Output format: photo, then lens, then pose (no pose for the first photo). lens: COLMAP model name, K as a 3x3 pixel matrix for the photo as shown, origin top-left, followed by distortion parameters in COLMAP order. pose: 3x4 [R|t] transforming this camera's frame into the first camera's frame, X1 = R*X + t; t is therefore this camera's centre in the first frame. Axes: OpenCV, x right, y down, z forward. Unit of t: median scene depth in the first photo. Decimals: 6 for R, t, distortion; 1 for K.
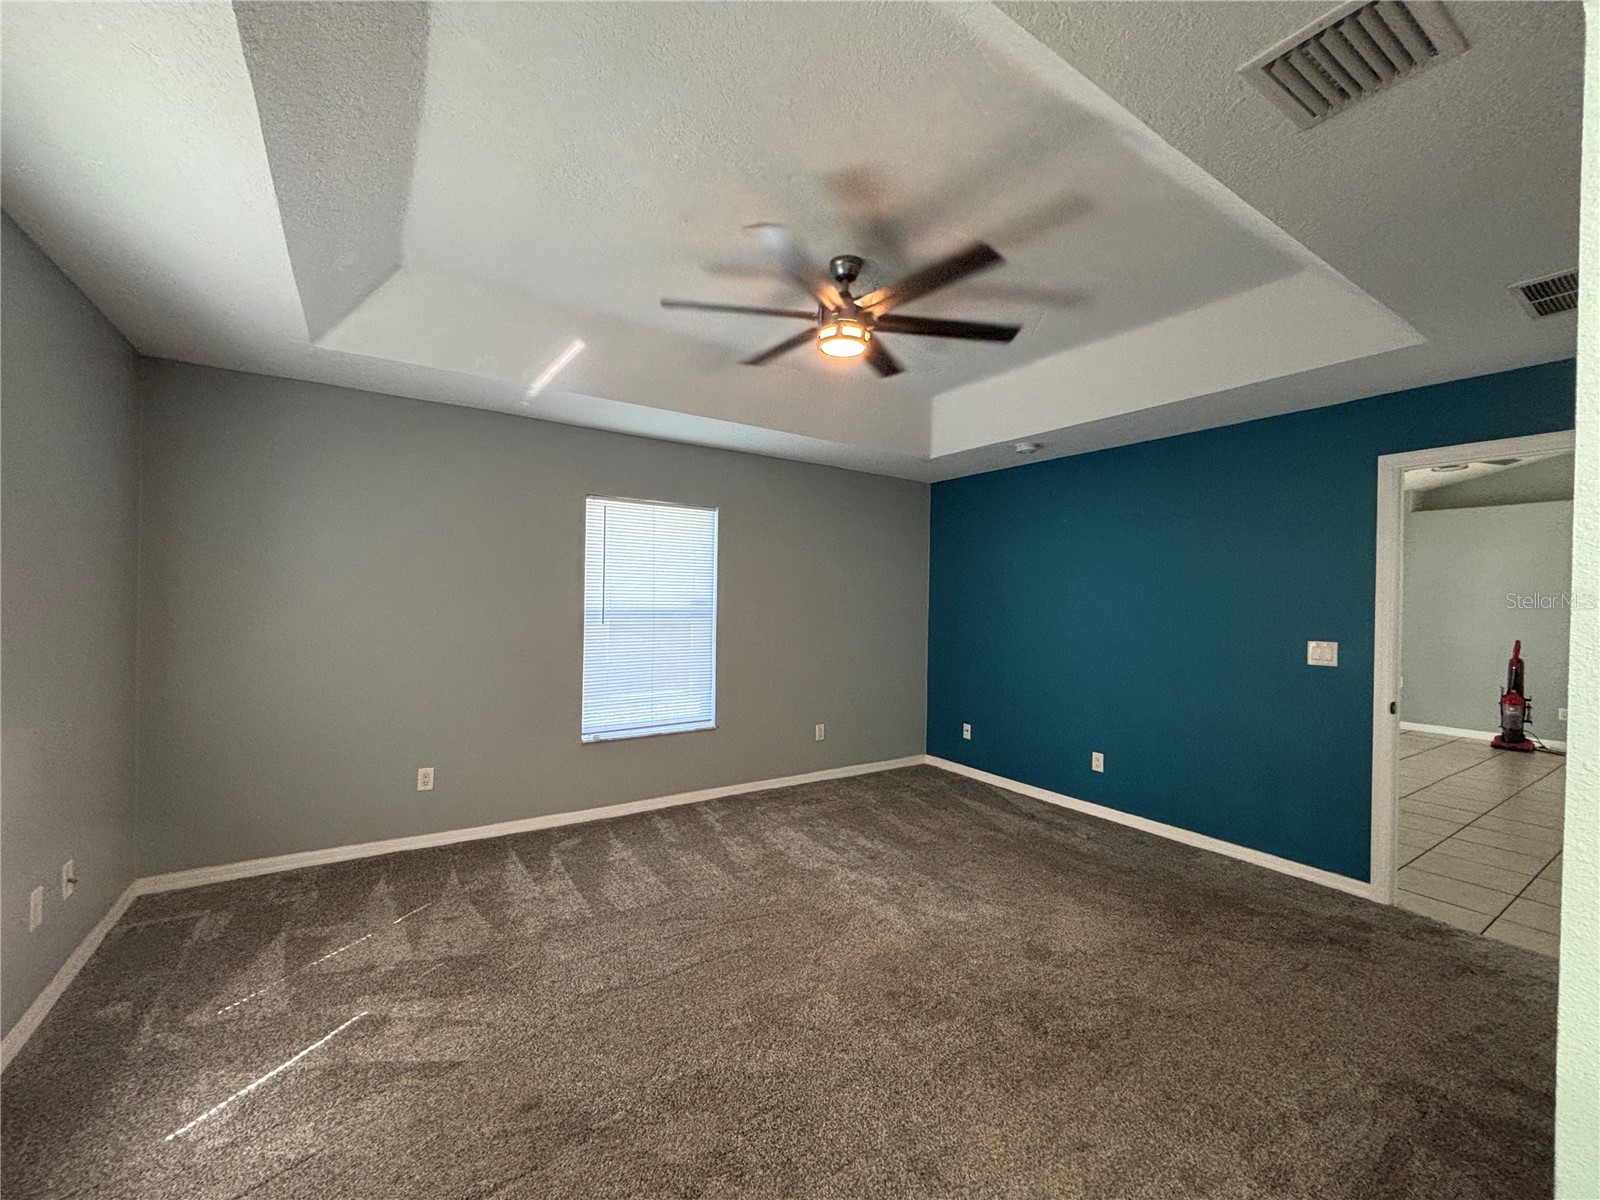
lens RADIAL K [[648.8, 0, 797.8], [0, 648.8, 603.0], [0, 0, 1]] dist [0.004266, -0.000374]
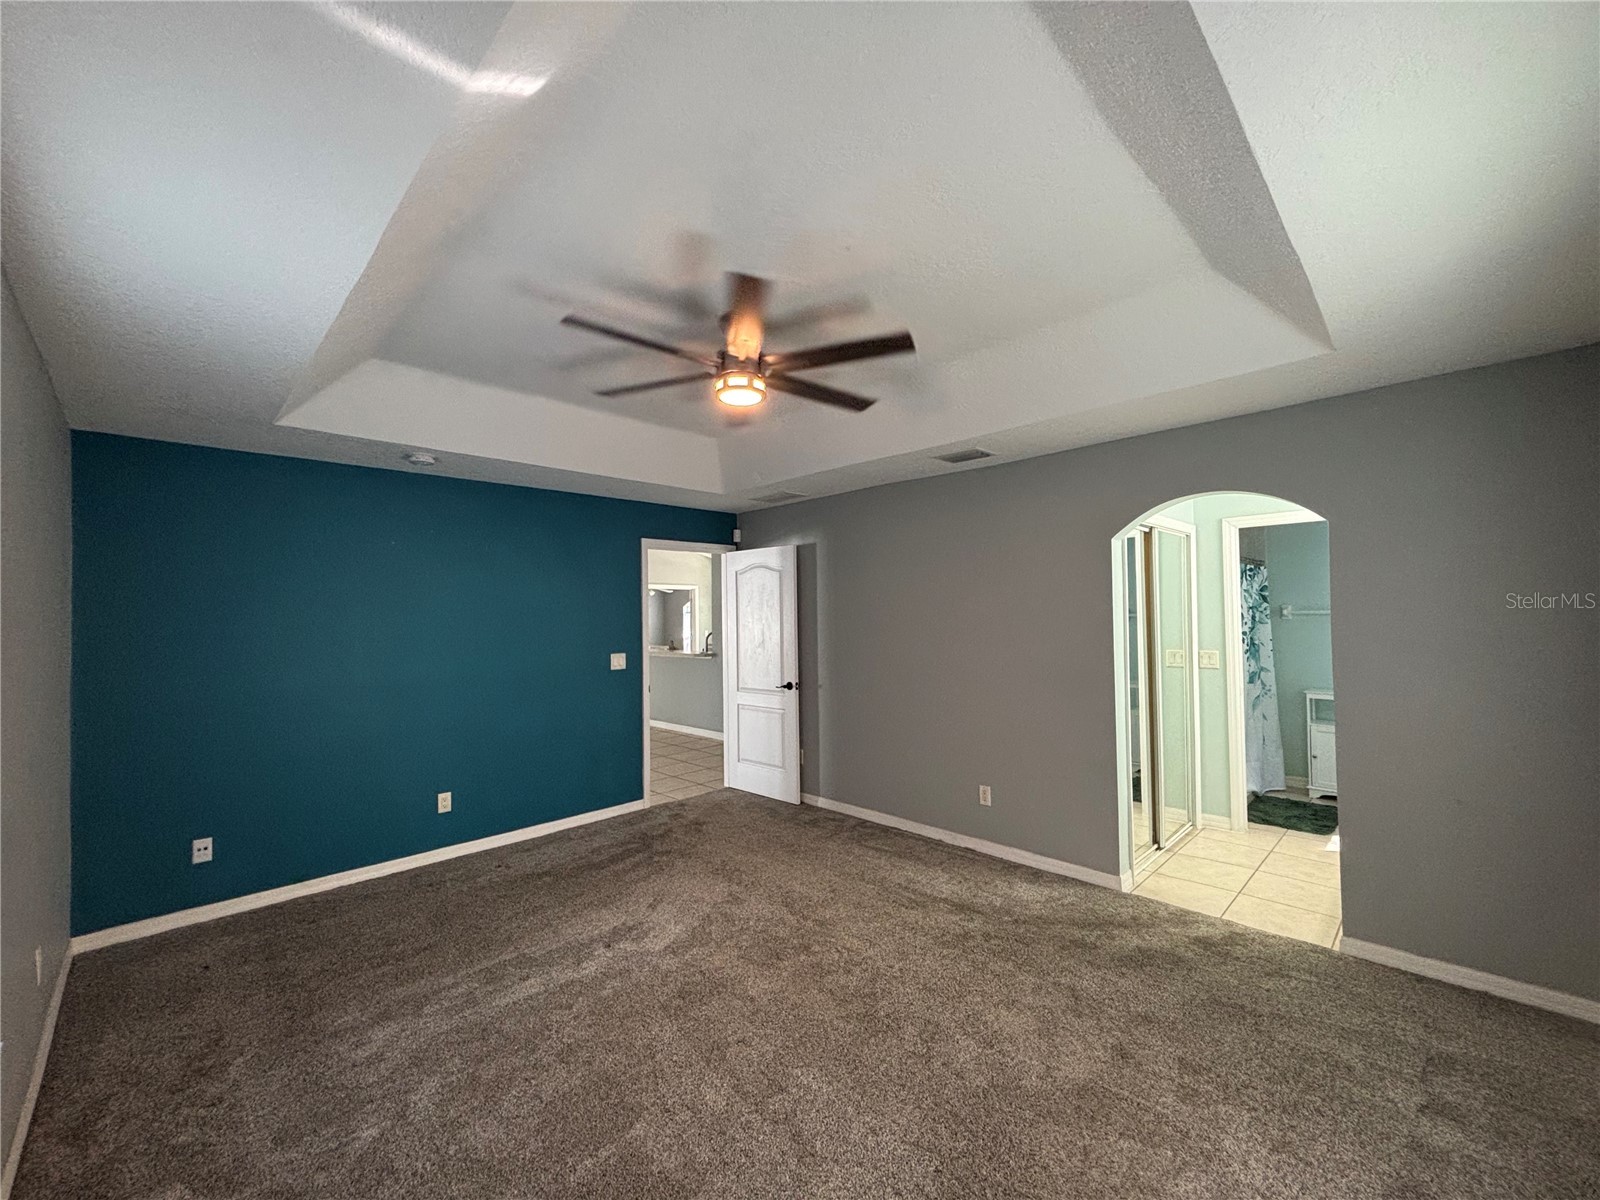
lens RADIAL K [[648.8, 0, 800.0], [0, 648.8, 602.2], [0, 0, 1]] dist [0.004266, -0.000374]
pose [[-0.198385, 0.004680, 0.980113, -0.659541], [0.016743, 0.999859, -0.001385, -0.044512], [-0.979981, 0.016135, -0.198435, 0.770474]]
